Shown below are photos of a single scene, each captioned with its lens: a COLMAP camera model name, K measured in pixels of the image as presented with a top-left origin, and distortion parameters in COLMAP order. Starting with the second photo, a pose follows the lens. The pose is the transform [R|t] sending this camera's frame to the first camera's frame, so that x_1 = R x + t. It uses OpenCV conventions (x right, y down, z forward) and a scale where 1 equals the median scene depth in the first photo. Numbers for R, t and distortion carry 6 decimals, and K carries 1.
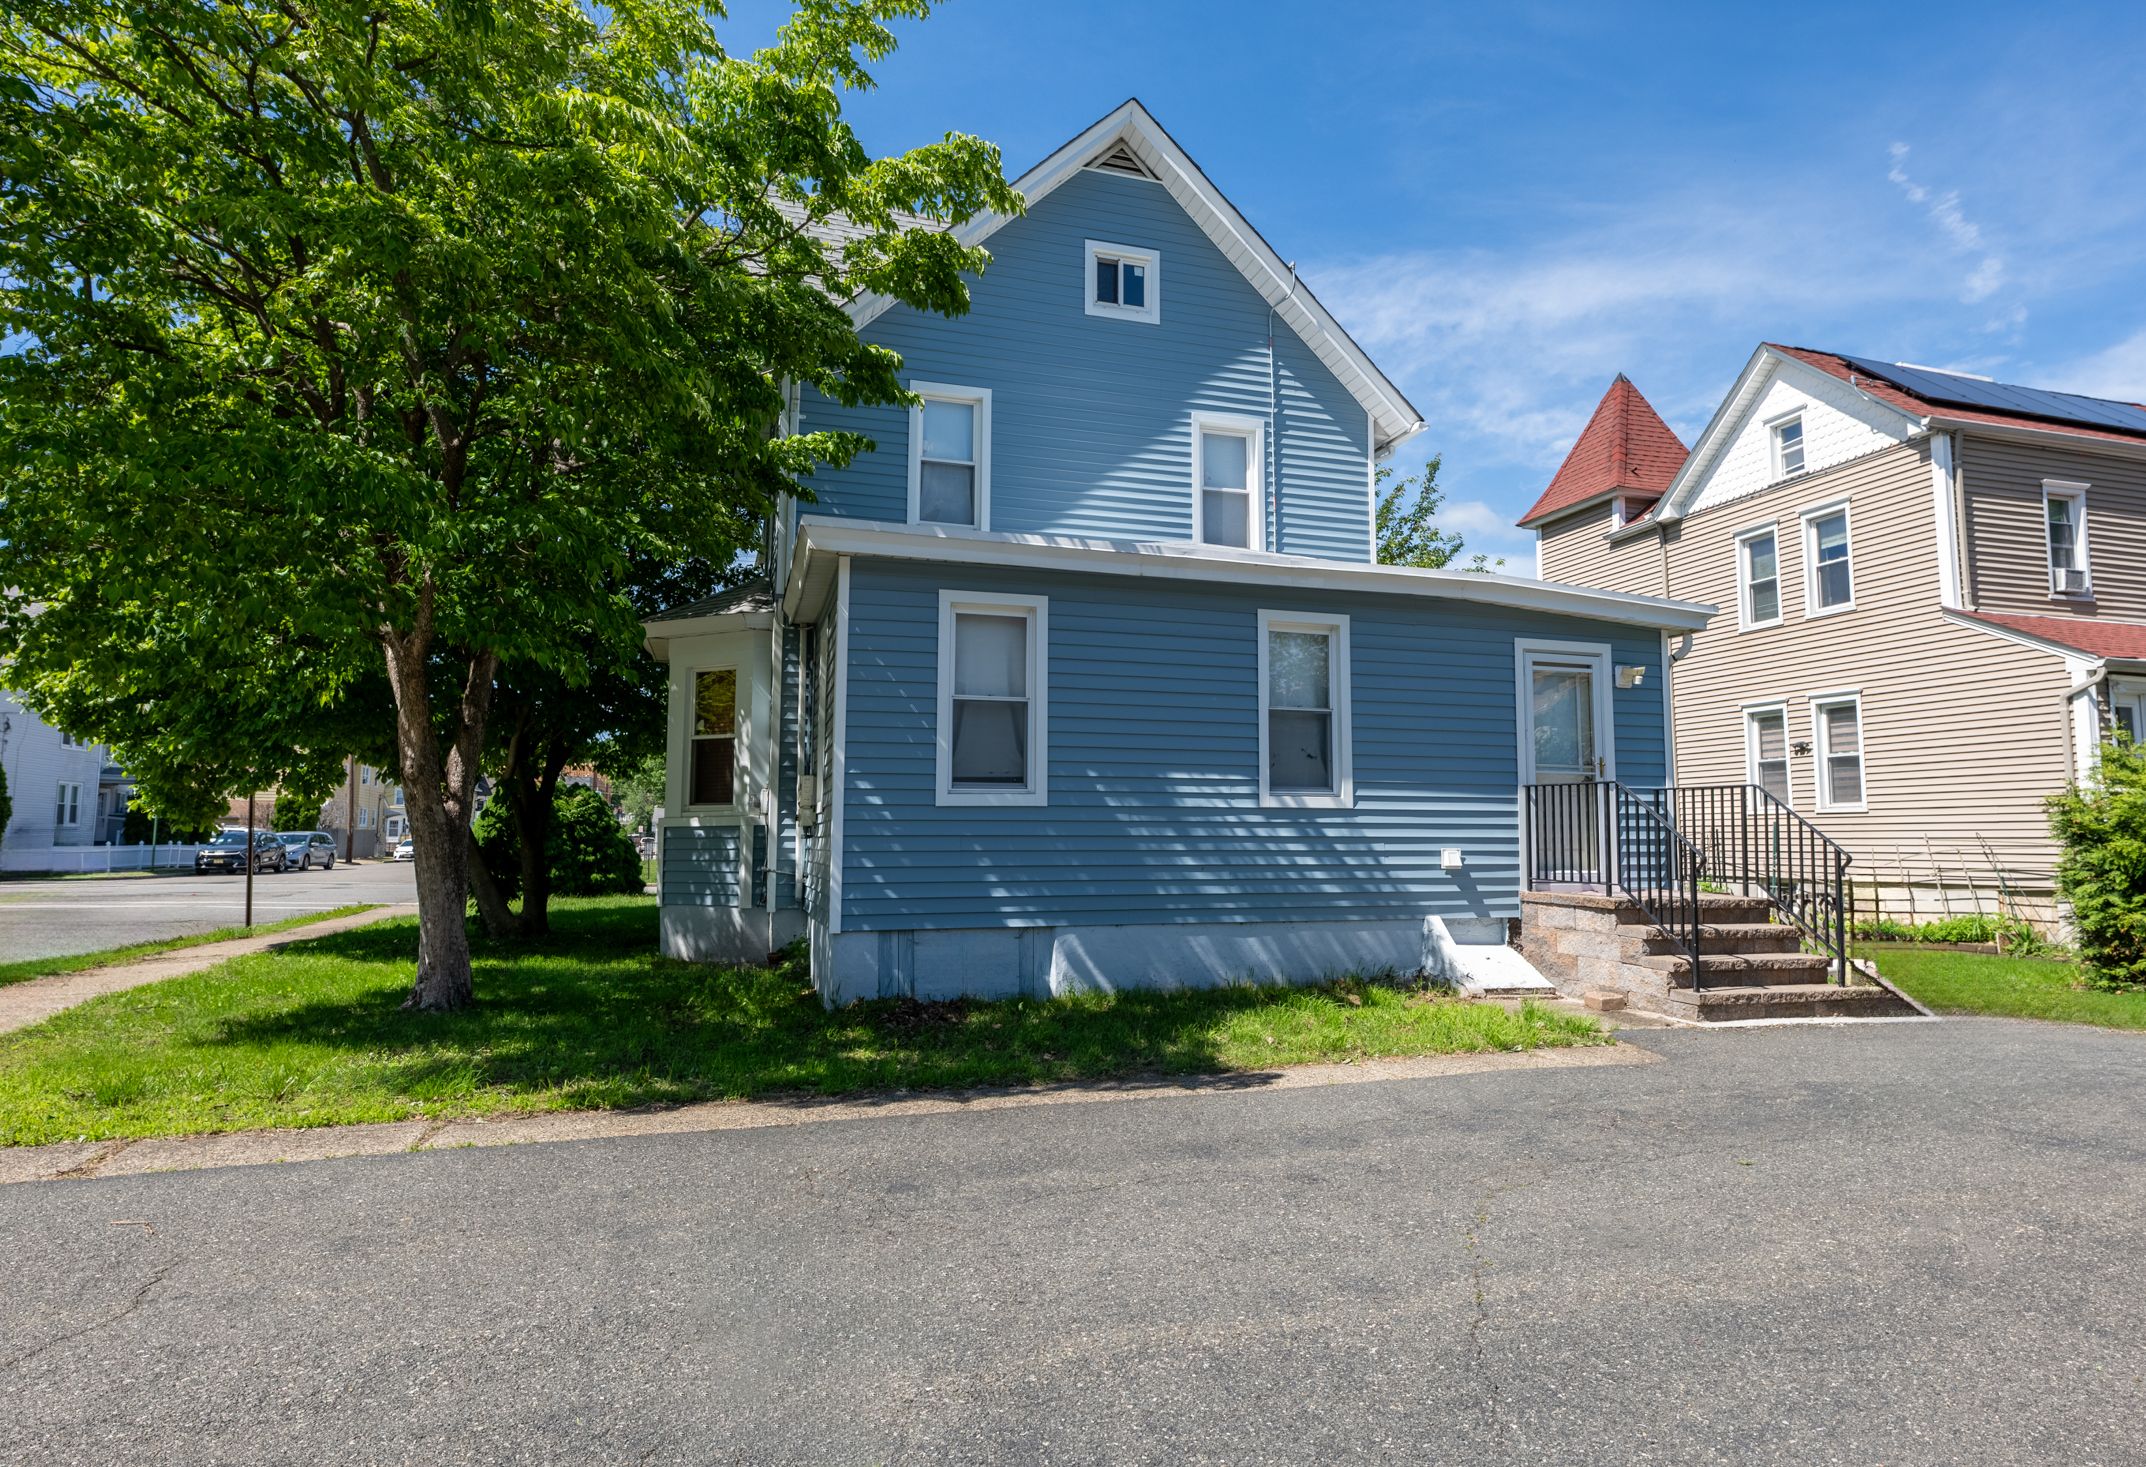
lens RADIAL K [[1172.7, 0, 1073.0], [0, 1172.7, 733.5], [0, 0, 1]] dist [0.002684, 0.001055]
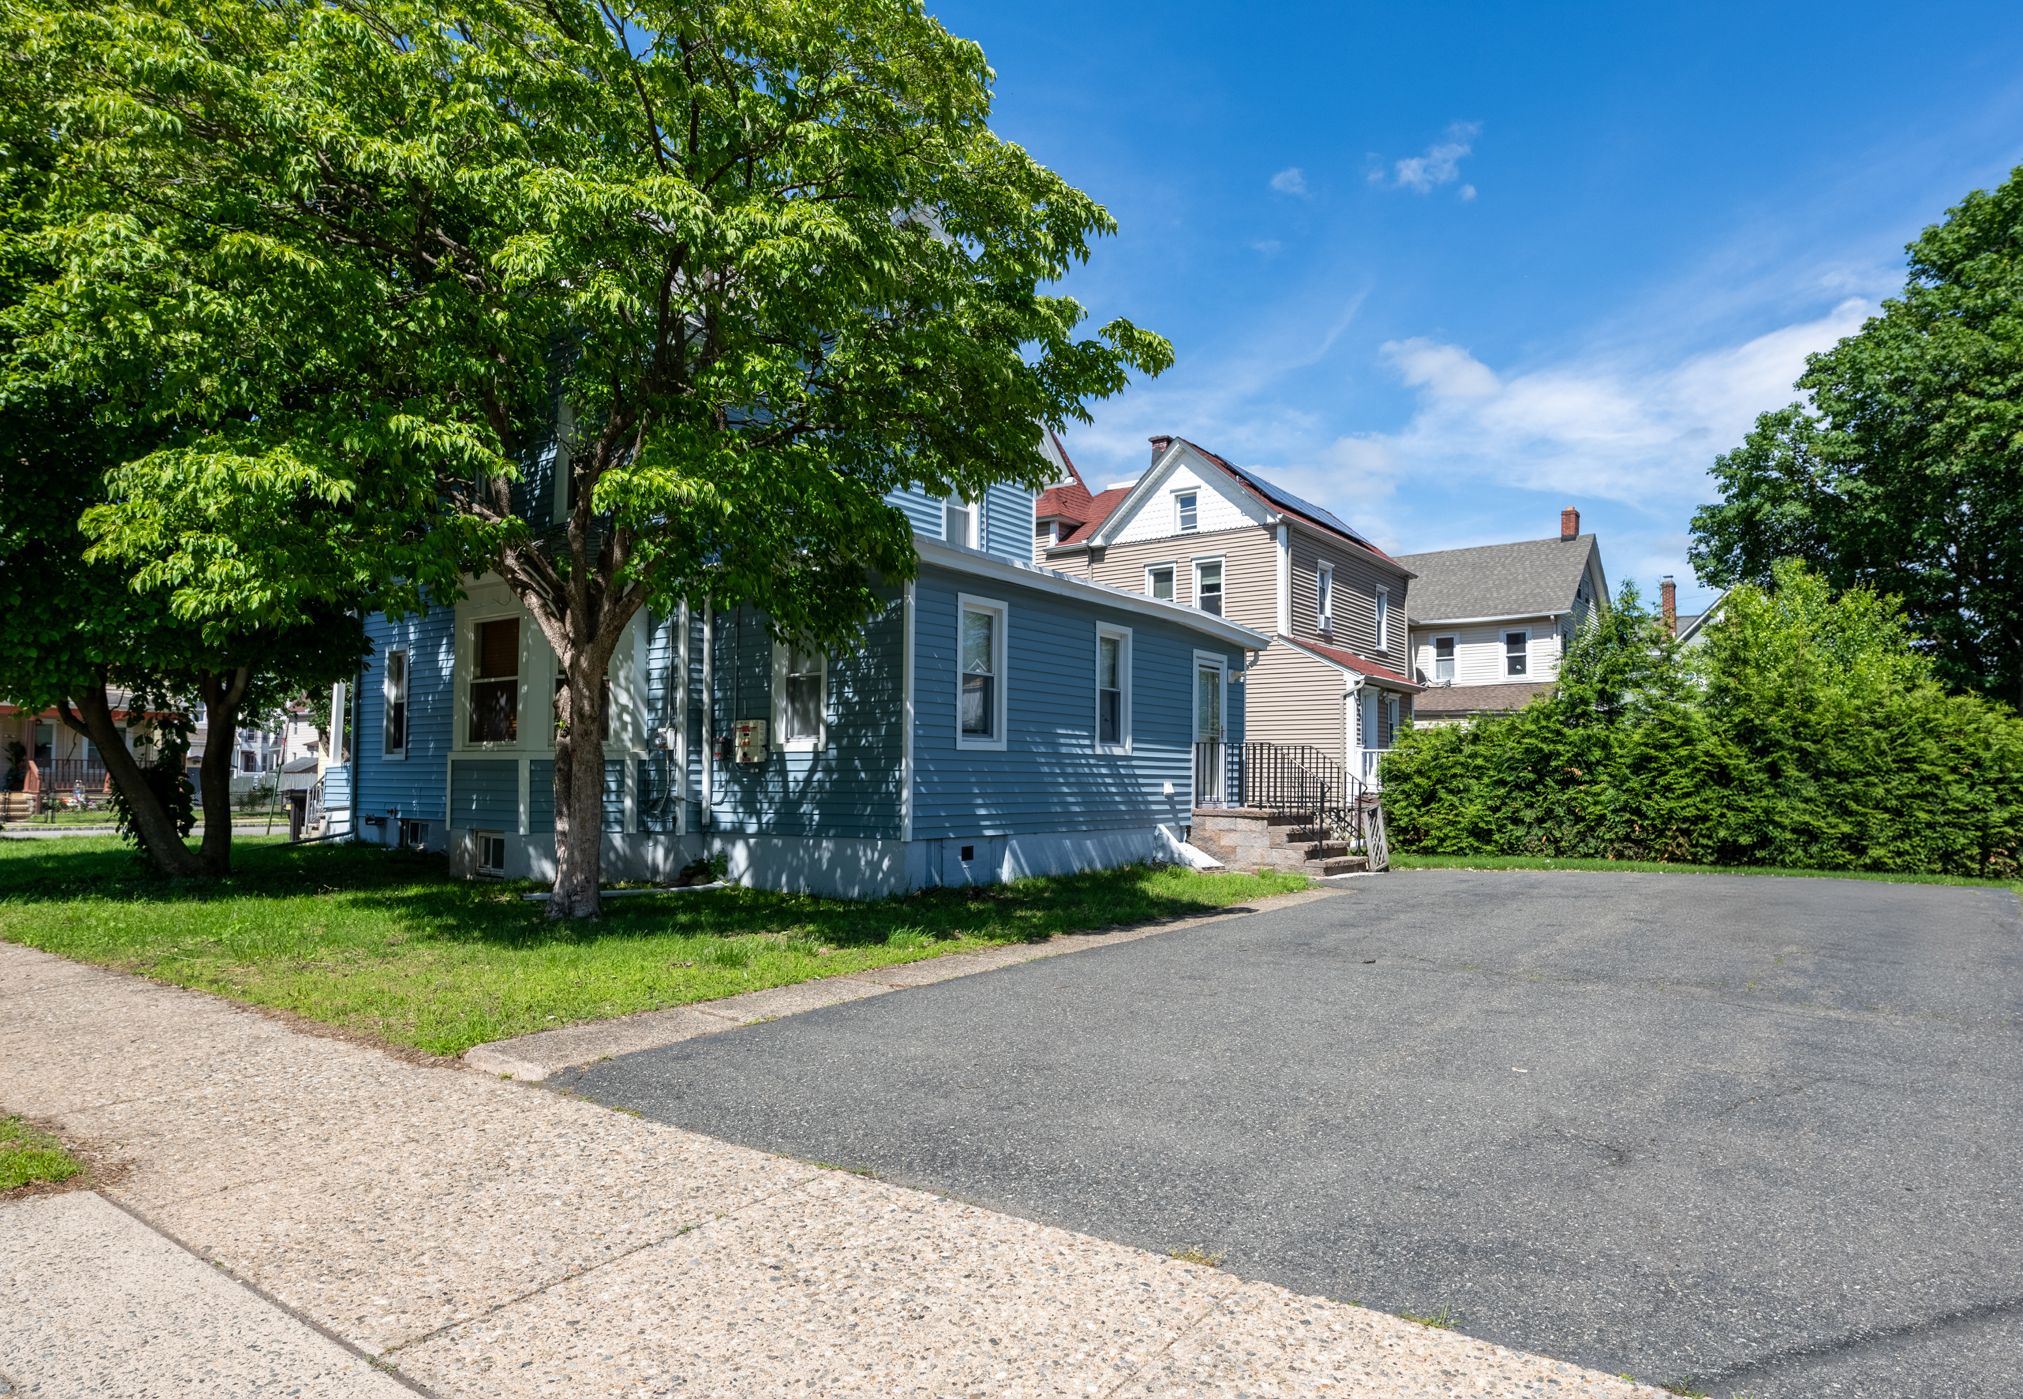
lens RADIAL K [[1178.9, 0, 1012.3], [0, 1178.9, 731.9], [0, 0, 1]] dist [0.000188, -0.000019]
pose [[0.806114, 0.028532, 0.591071, -0.703890], [-0.059448, 0.997689, 0.032916, -0.007374], [-0.588766, -0.061672, 0.805947, -0.129685]]
